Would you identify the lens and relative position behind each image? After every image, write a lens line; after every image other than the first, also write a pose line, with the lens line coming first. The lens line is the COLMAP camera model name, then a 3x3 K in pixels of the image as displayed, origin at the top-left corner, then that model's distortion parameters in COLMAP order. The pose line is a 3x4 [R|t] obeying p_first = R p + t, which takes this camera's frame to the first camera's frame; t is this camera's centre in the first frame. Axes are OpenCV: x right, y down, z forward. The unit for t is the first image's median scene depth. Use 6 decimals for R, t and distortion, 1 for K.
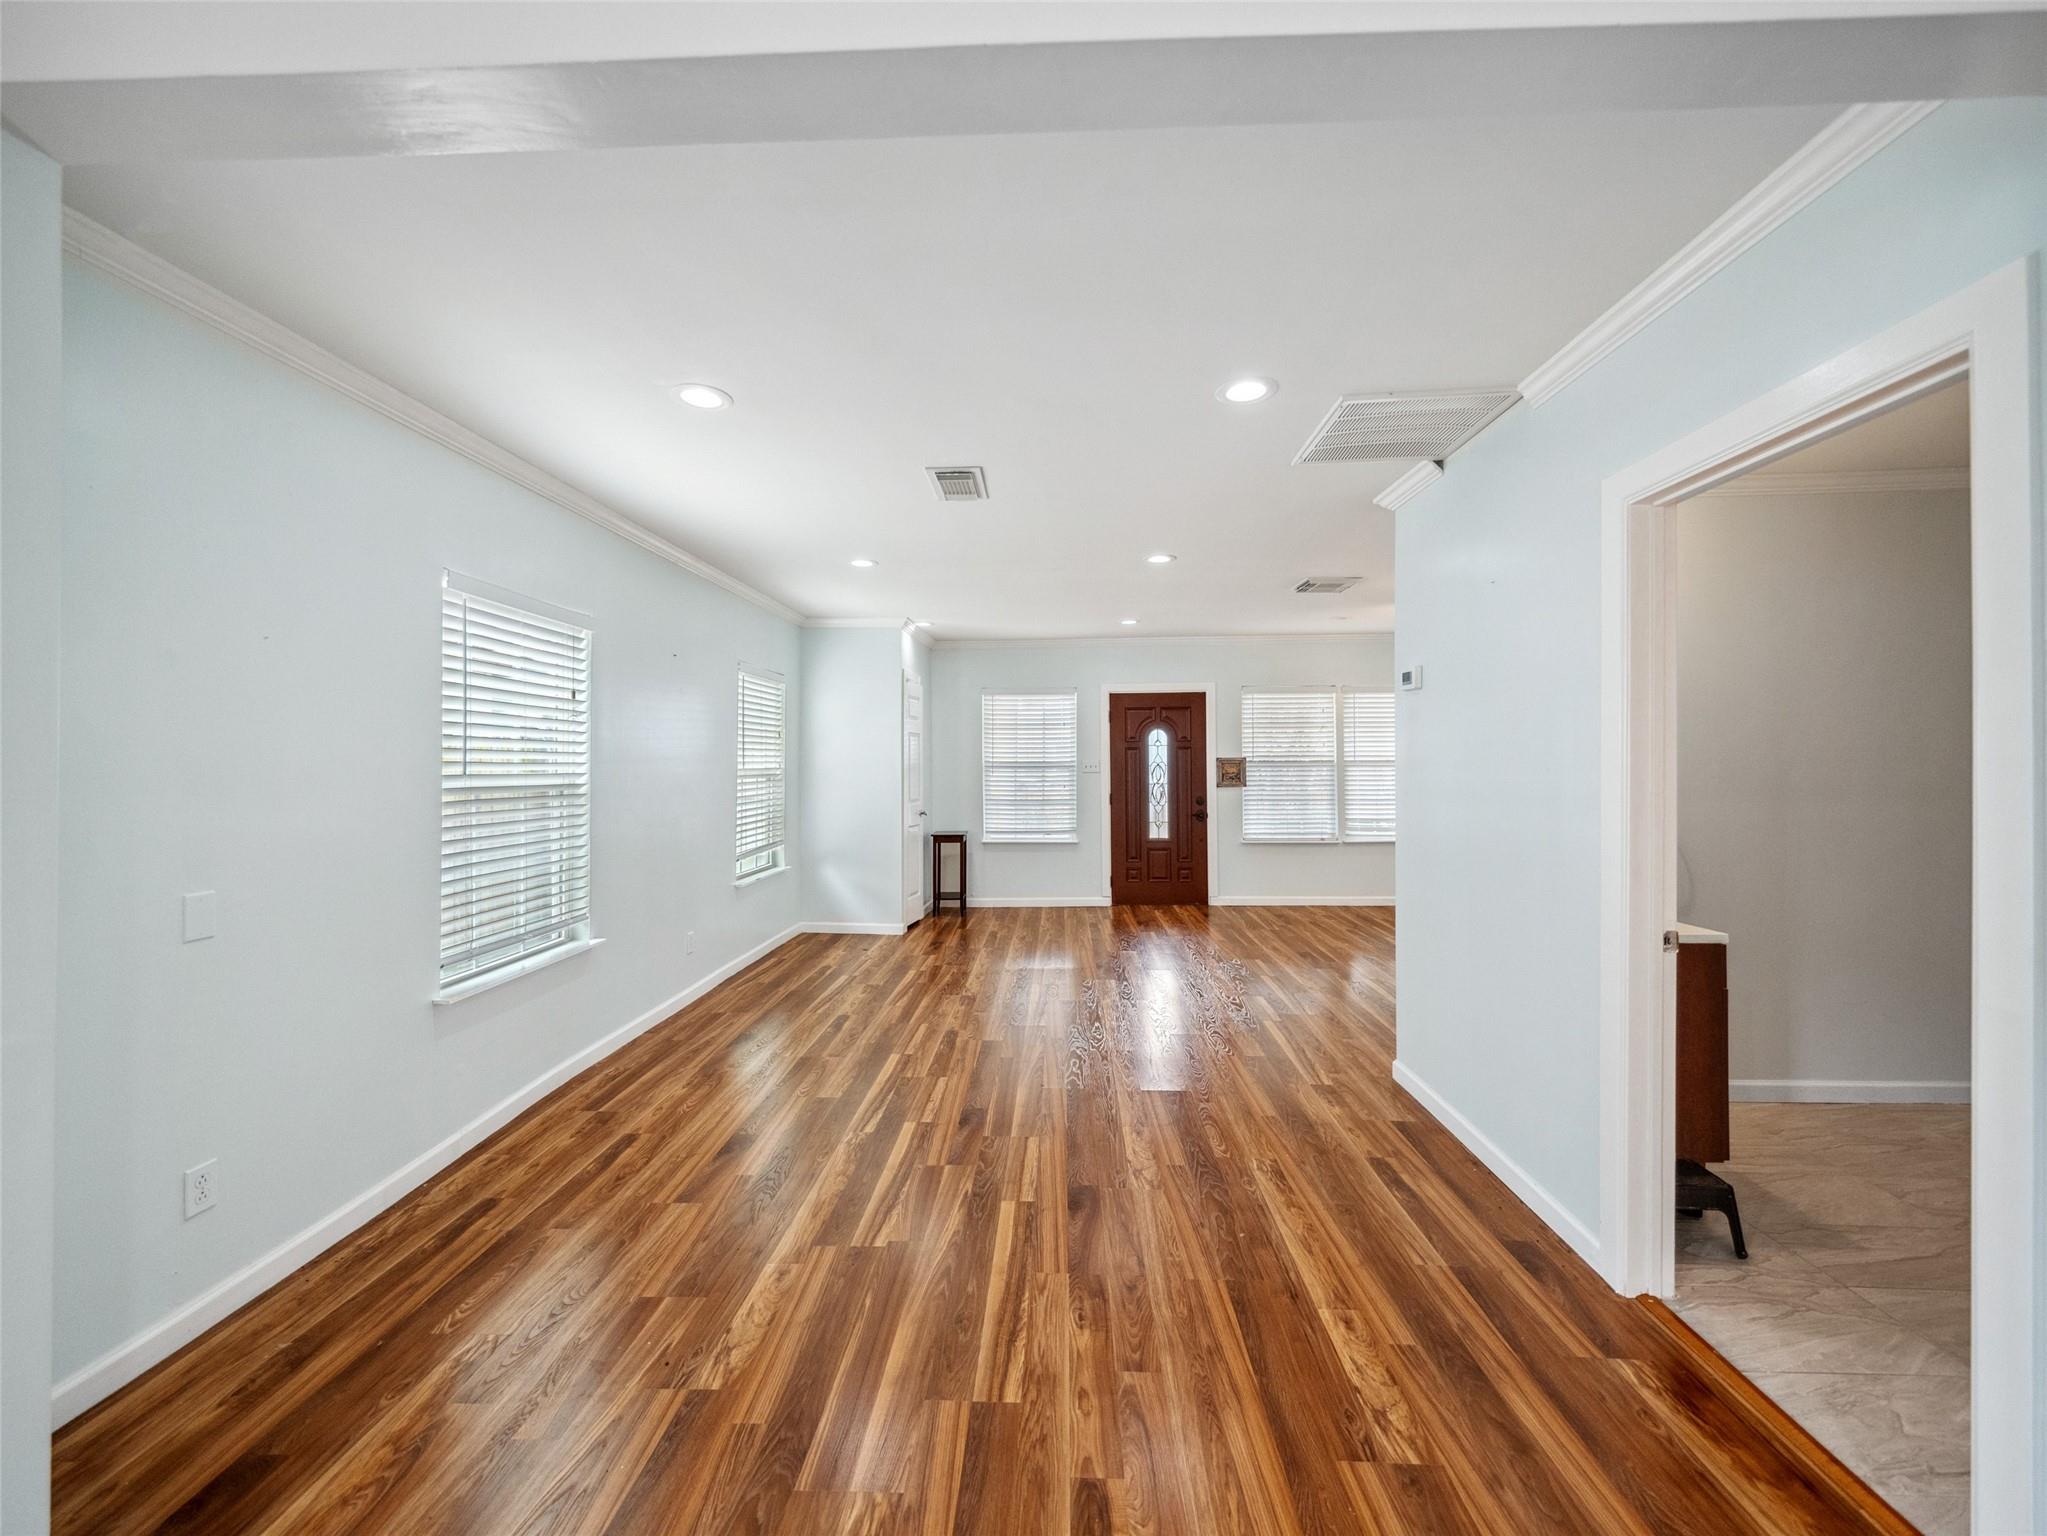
lens RADIAL K [[803.6, 0, 1039.9], [0, 803.6, 778.6], [0, 0, 1]] dist [0.010245, -0.003562]
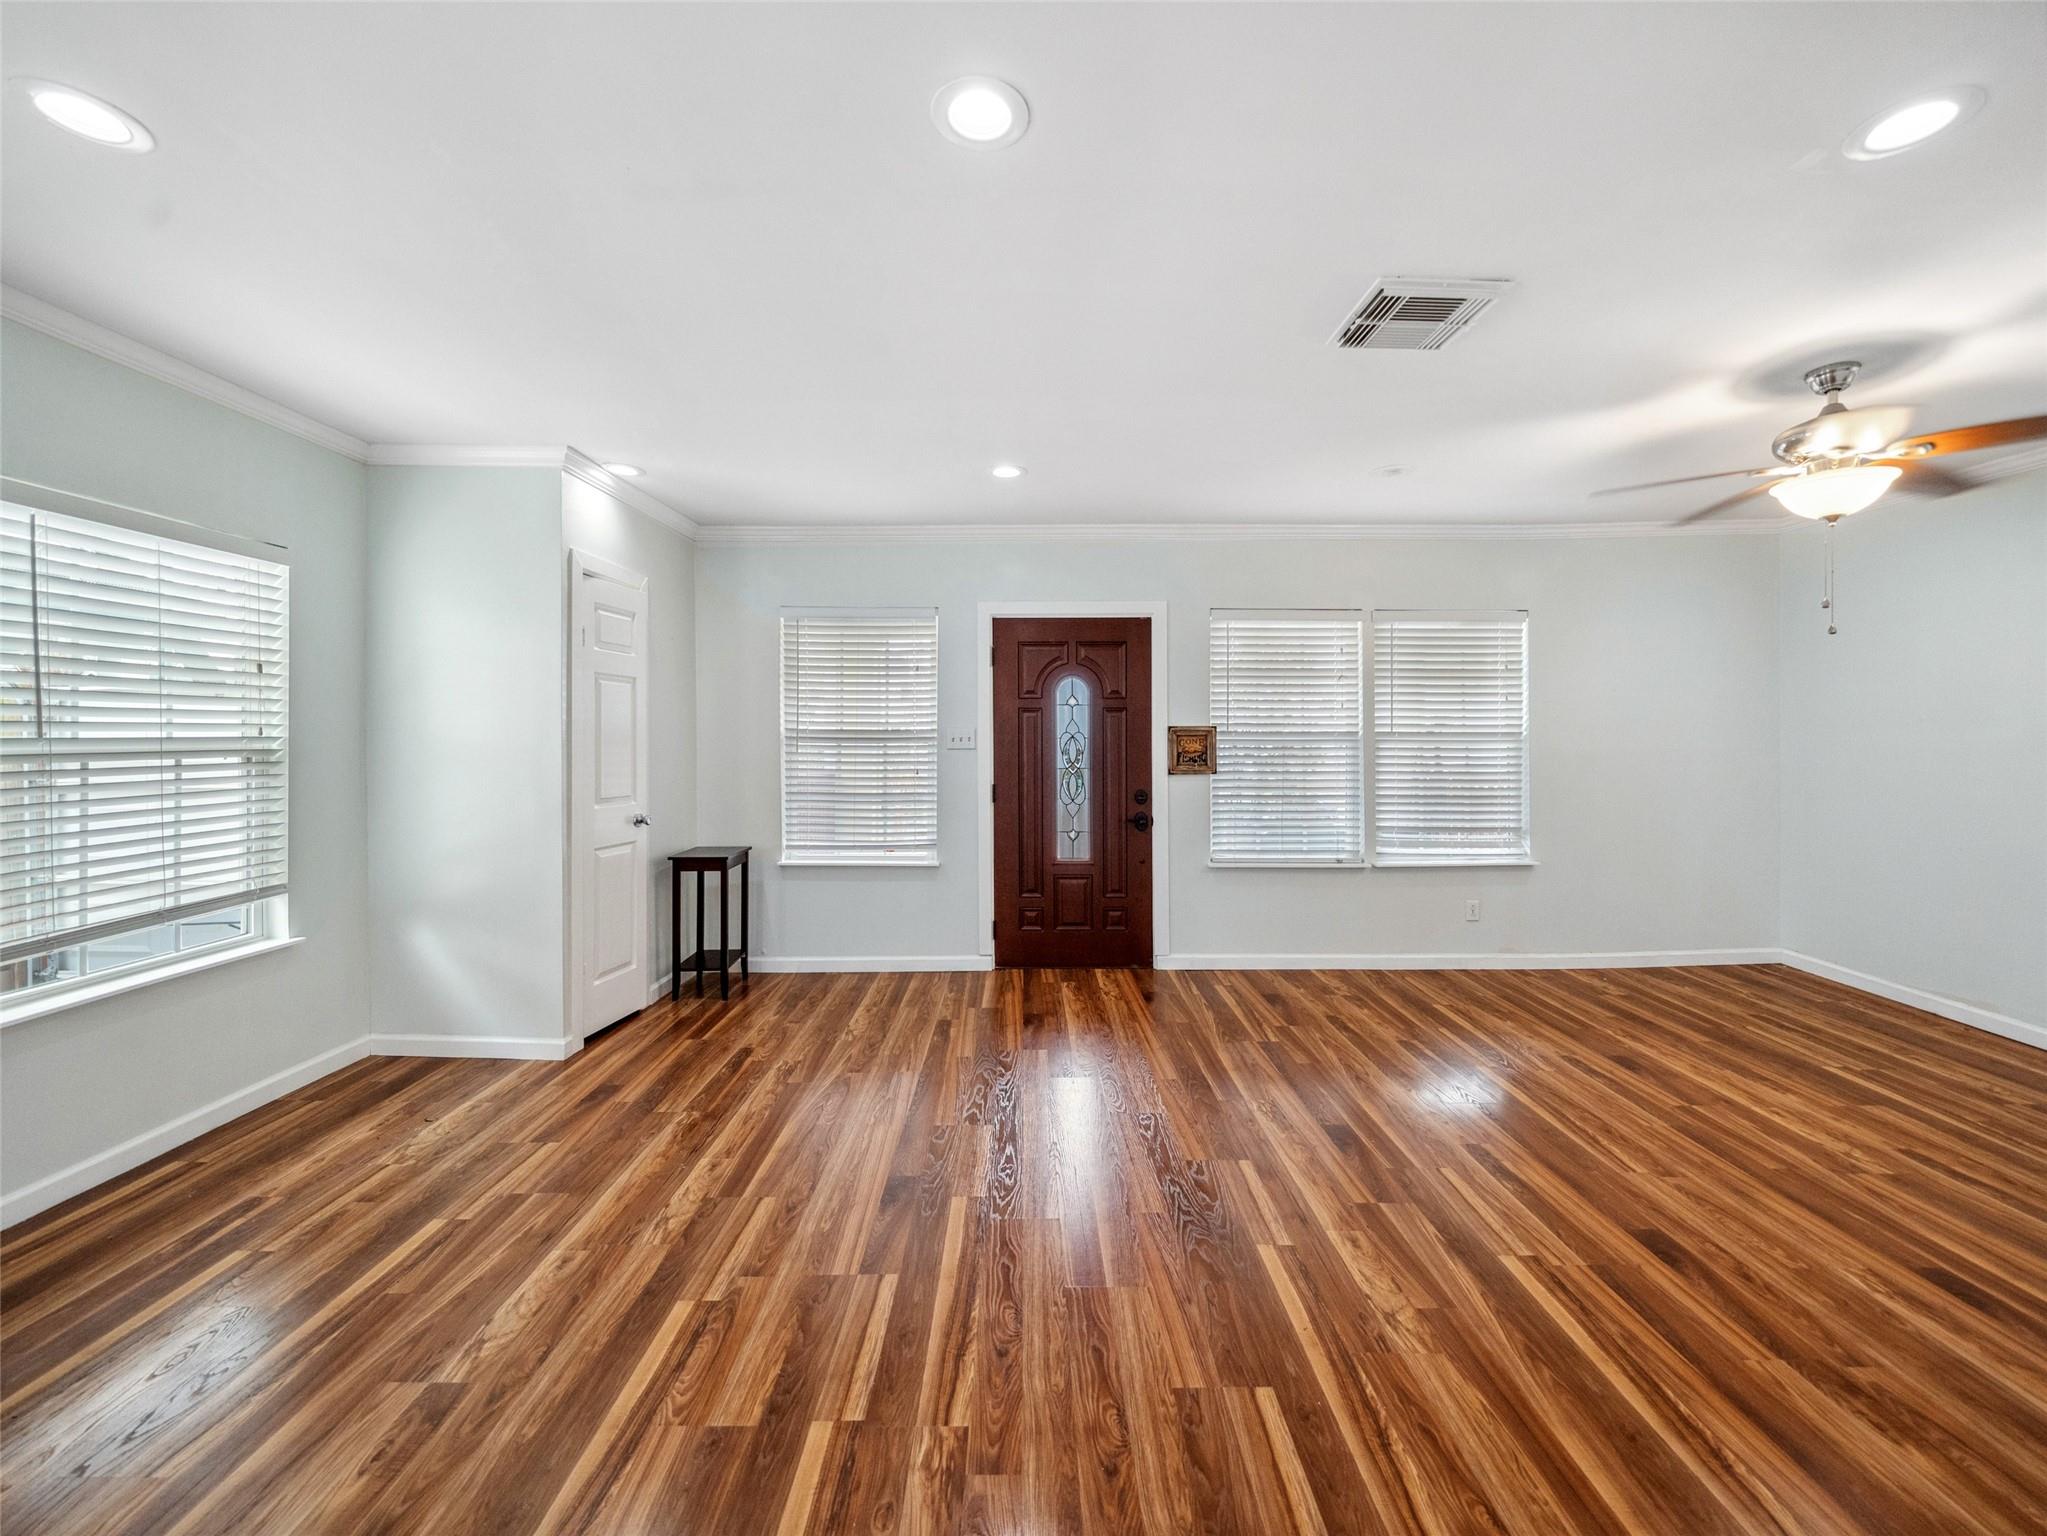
lens RADIAL K [[790.1, 0, 1027.0], [0, 790.1, 731.9], [0, 0, 1]] dist [0.000585, 0.001470]
pose [[0.999683, 0.006936, 0.024189, 0.101665], [-0.006354, 0.999690, -0.024077, -0.006733], [-0.024348, 0.023916, 0.999417, 0.417030]]
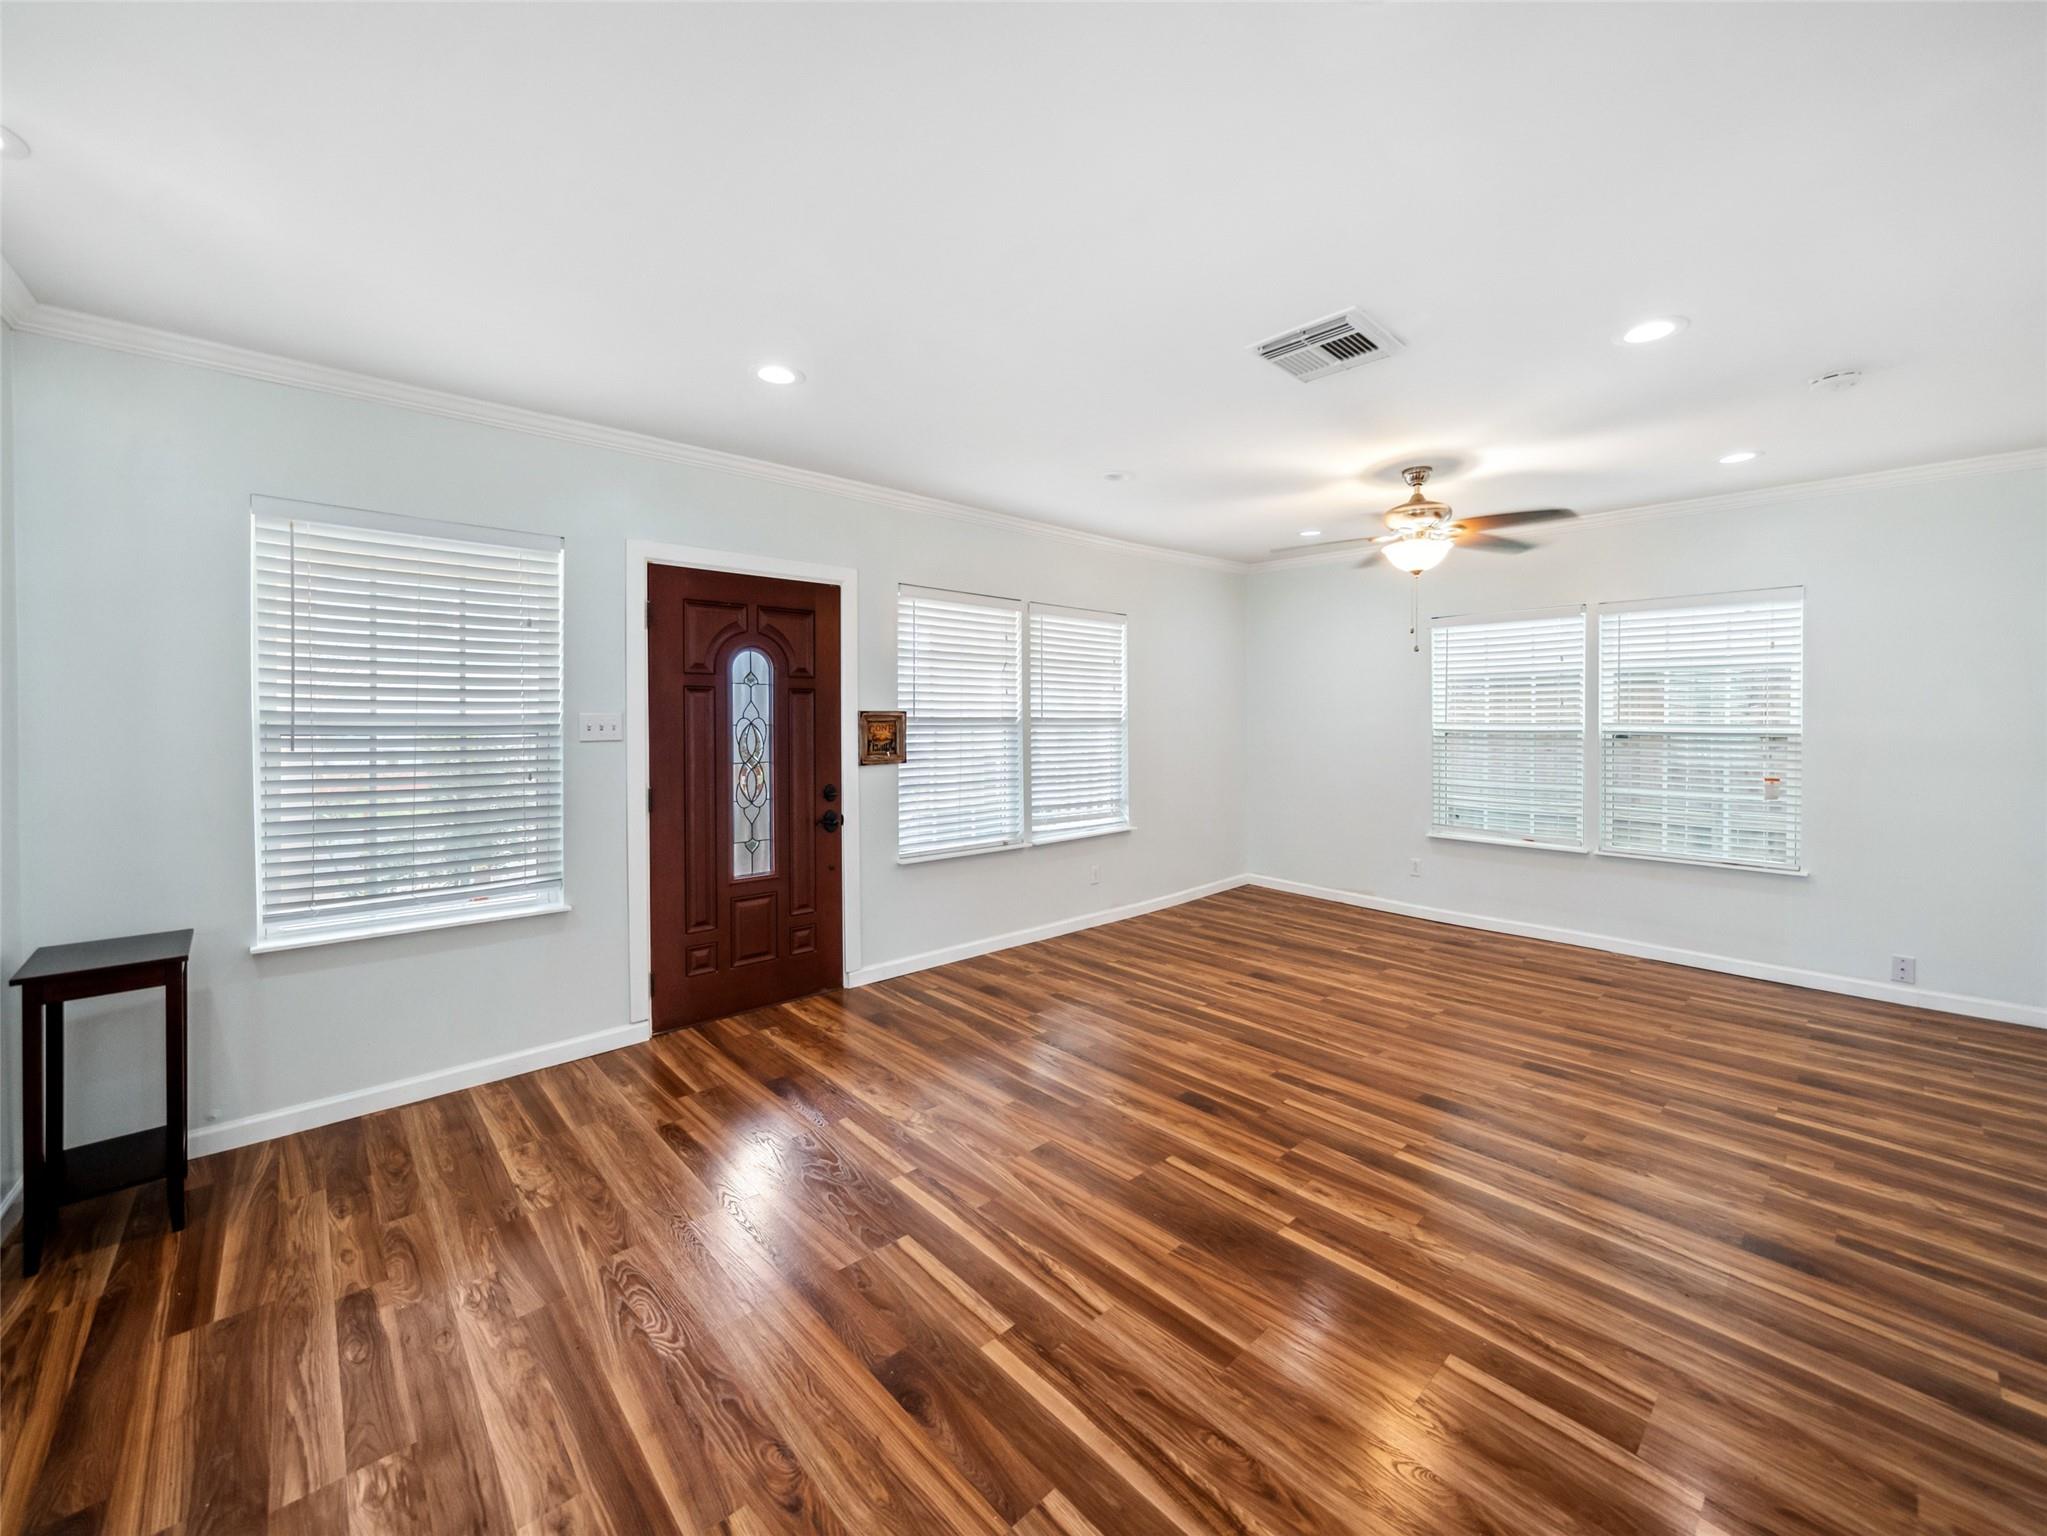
lens RADIAL K [[803.6, 0, 1020.2], [0, 803.6, 721.9], [0, 0, 1]] dist [0.010245, -0.003562]
pose [[0.730824, 0.003827, 0.682556, -0.071303], [0.009111, 0.999841, -0.015361, -0.009625], [-0.682506, 0.017445, 0.730672, 0.549649]]
